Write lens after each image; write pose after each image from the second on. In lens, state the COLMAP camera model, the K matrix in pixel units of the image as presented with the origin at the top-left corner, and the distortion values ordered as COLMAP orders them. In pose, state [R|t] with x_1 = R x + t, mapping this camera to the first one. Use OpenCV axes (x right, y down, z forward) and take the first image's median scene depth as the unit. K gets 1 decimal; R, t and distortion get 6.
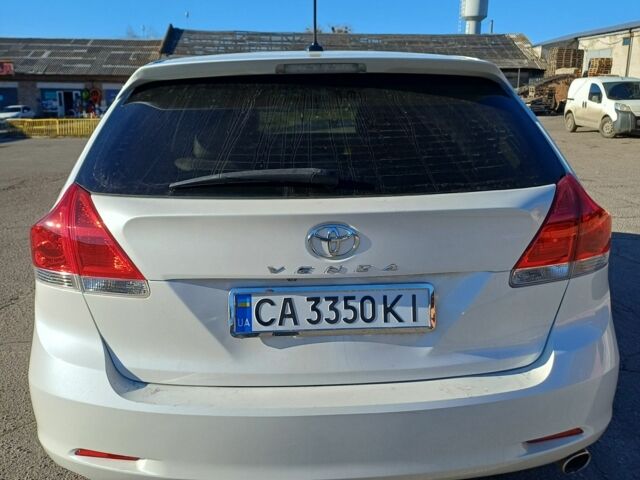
lens RADIAL K [[622.7, 0, 320.0], [0, 622.7, 240.0], [0, 0, 1]] dist [0.100424, -0.149872]
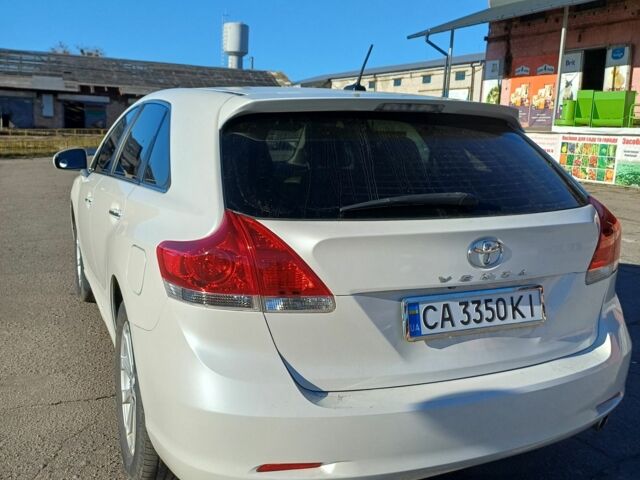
lens RADIAL K [[622.7, 0, 320.0], [0, 622.7, 240.0], [0, 0, 1]] dist [0.100424, -0.149872]
pose [[0.935537, -0.031407, 0.351830, -0.674745], [0.047493, 0.998179, -0.037183, 0.006313], [-0.350021, 0.051495, 0.935325, -0.016357]]
